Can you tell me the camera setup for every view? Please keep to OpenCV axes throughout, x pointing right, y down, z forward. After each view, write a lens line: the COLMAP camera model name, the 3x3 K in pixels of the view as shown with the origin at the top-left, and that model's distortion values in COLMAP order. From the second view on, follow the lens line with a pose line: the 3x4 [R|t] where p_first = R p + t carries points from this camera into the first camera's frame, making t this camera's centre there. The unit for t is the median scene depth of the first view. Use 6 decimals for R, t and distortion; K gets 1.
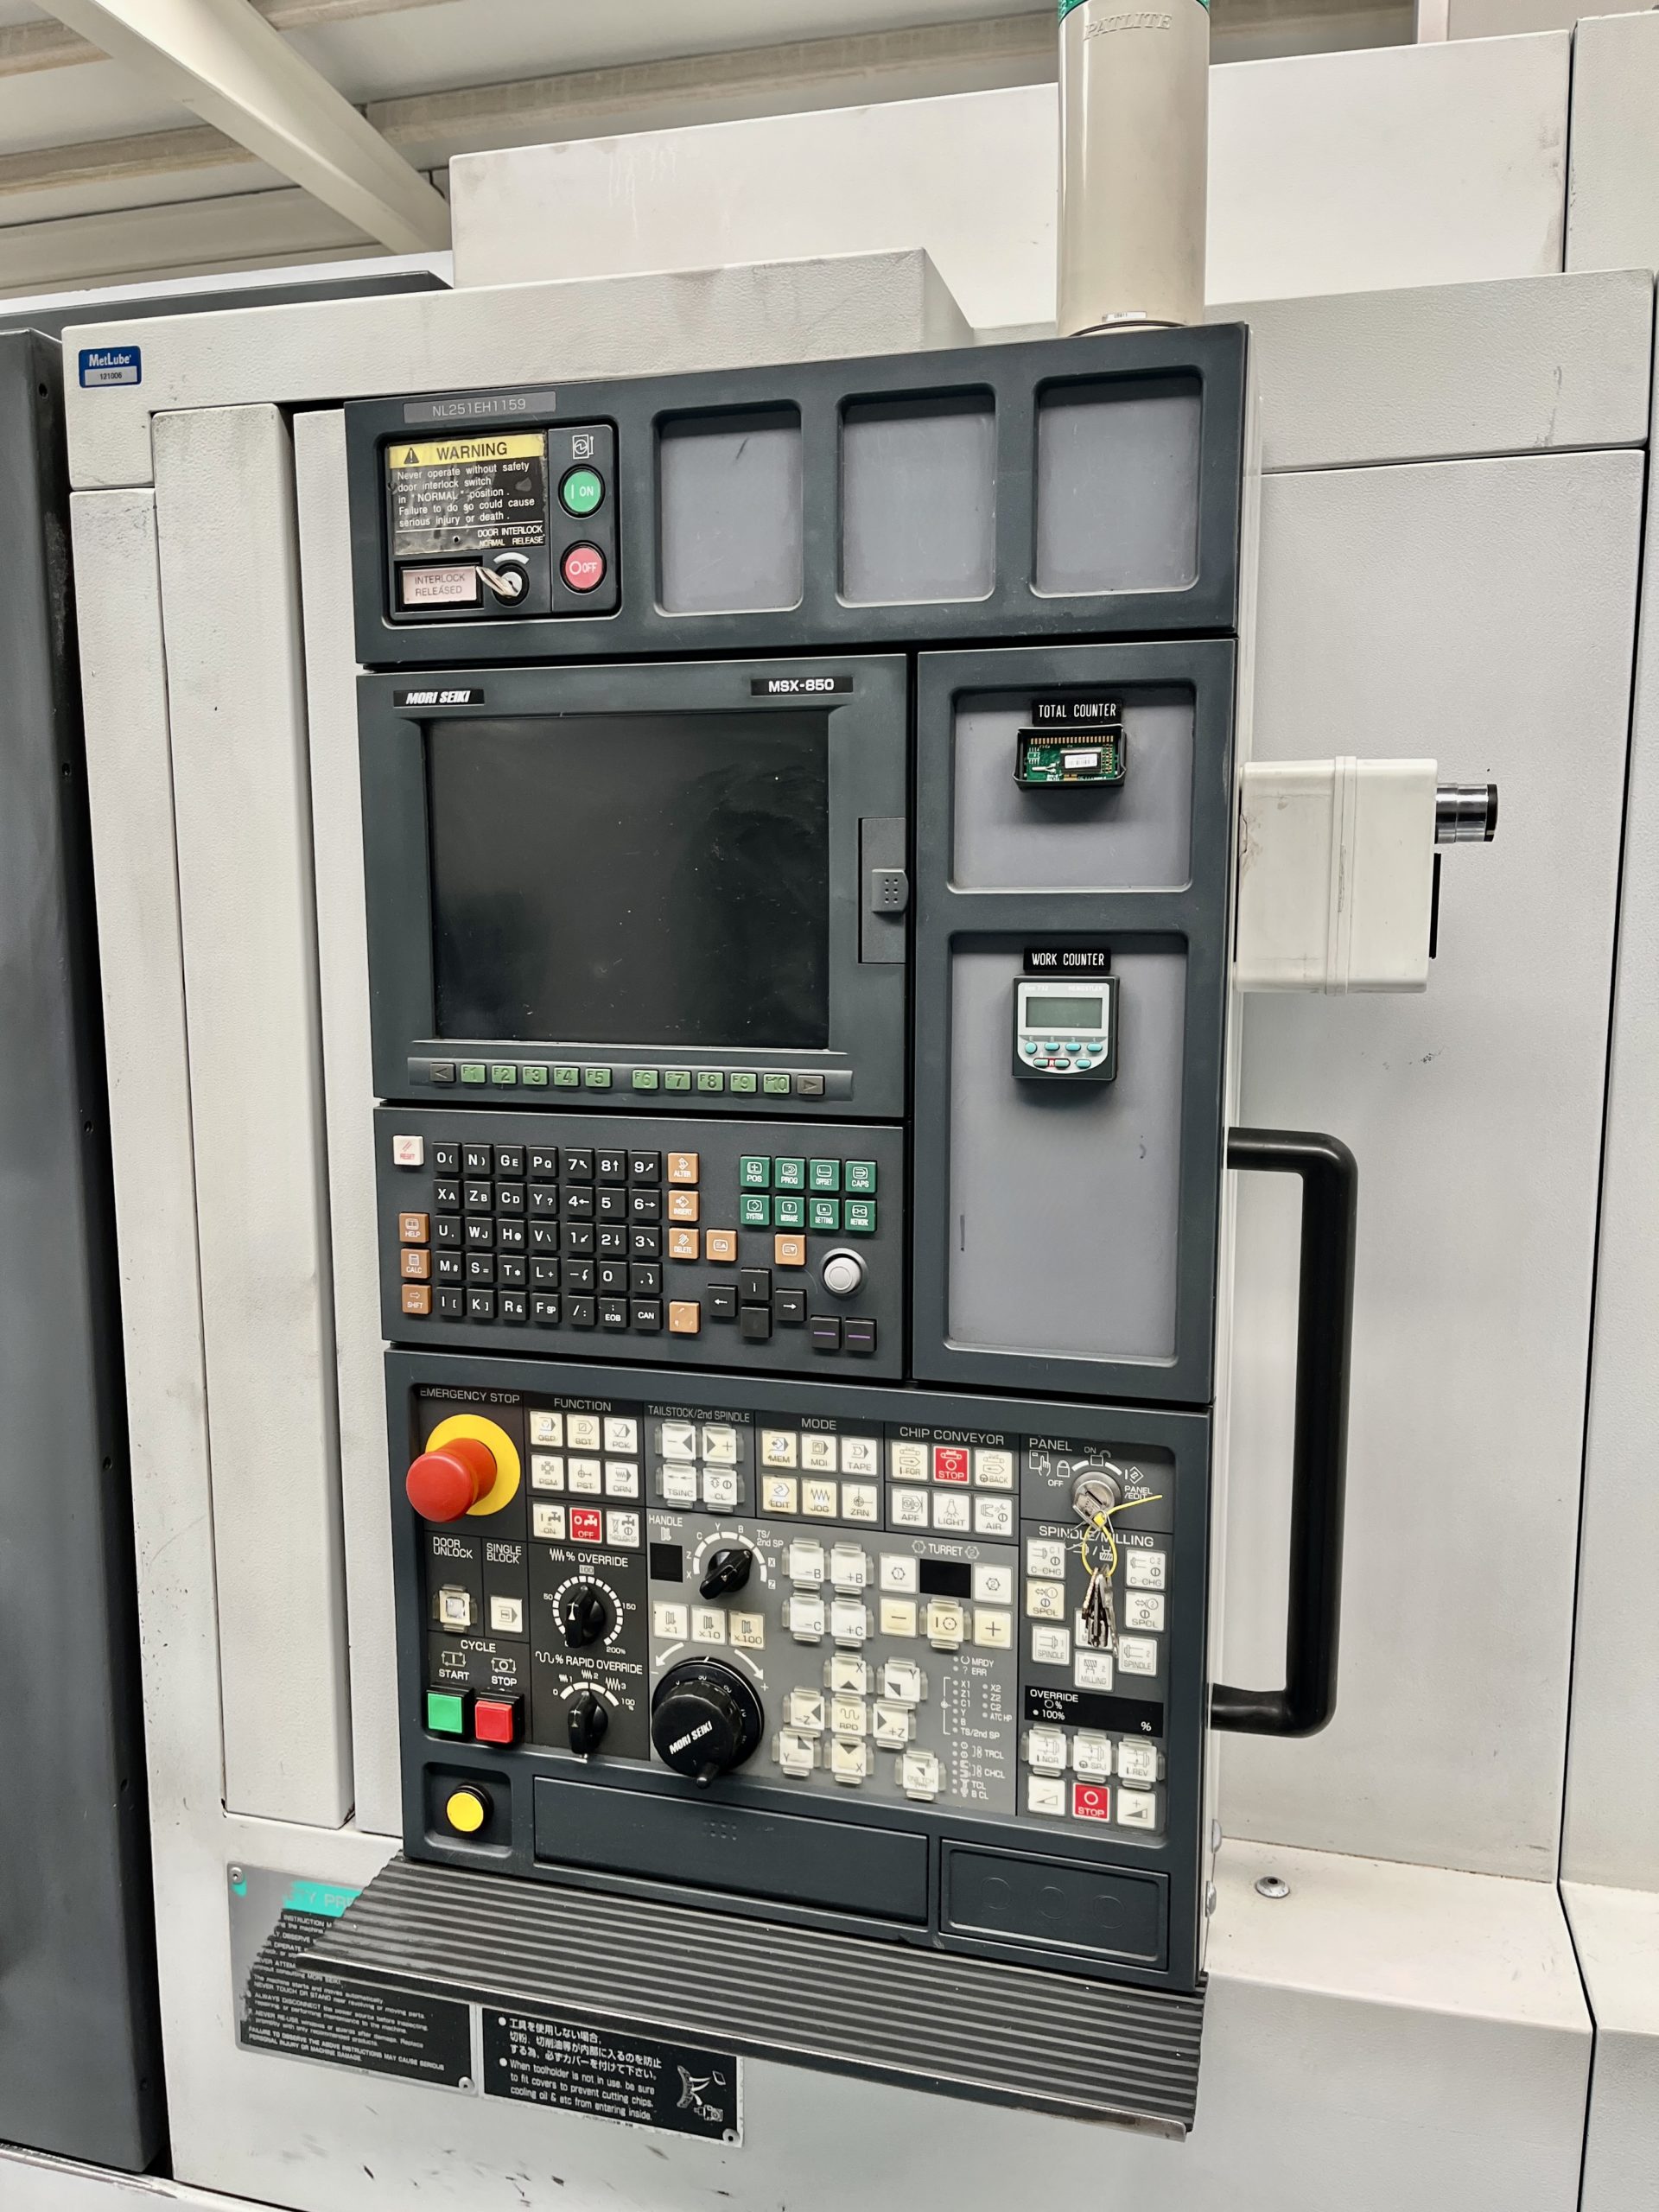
lens RADIAL K [[1680.0, 0, 832.3], [0, 1680.0, 1113.0], [0, 0, 1]] dist [0.025406, -0.006548]
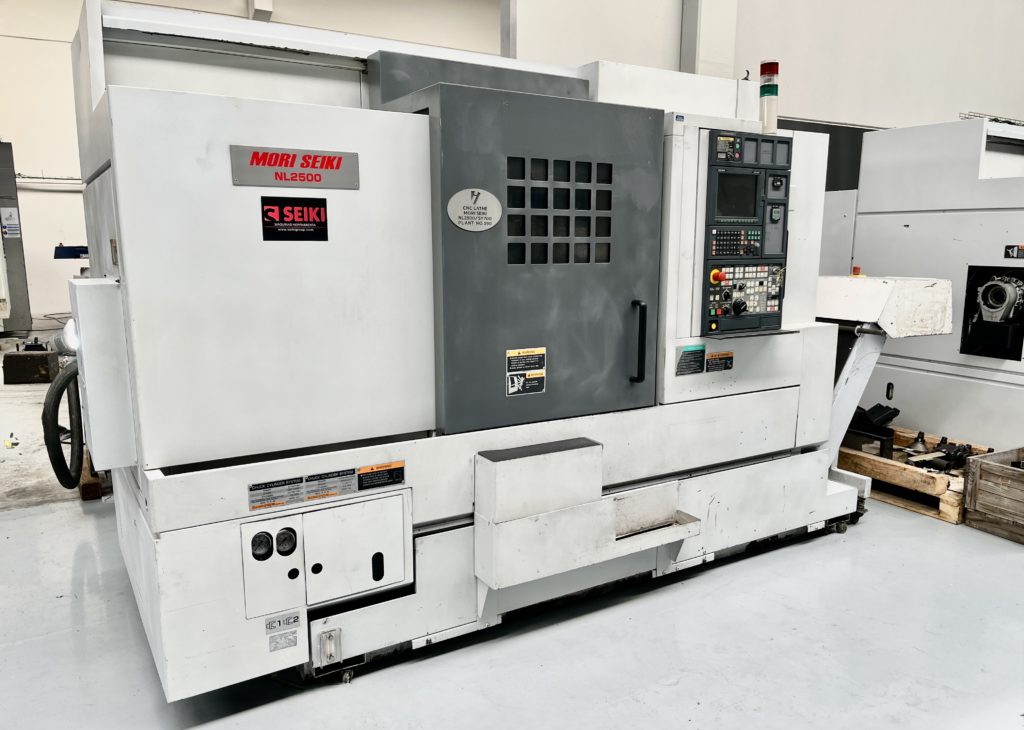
lens RADIAL K [[780.6, 0, 511.0], [0, 780.6, 365.9], [0, 0, 1]] dist [0.006188, 0.001192]
pose [[0.690350, -0.118558, 0.713695, -3.479306], [0.092385, 0.992852, 0.075568, 0.271949], [-0.717553, 0.013767, 0.696368, -0.751385]]
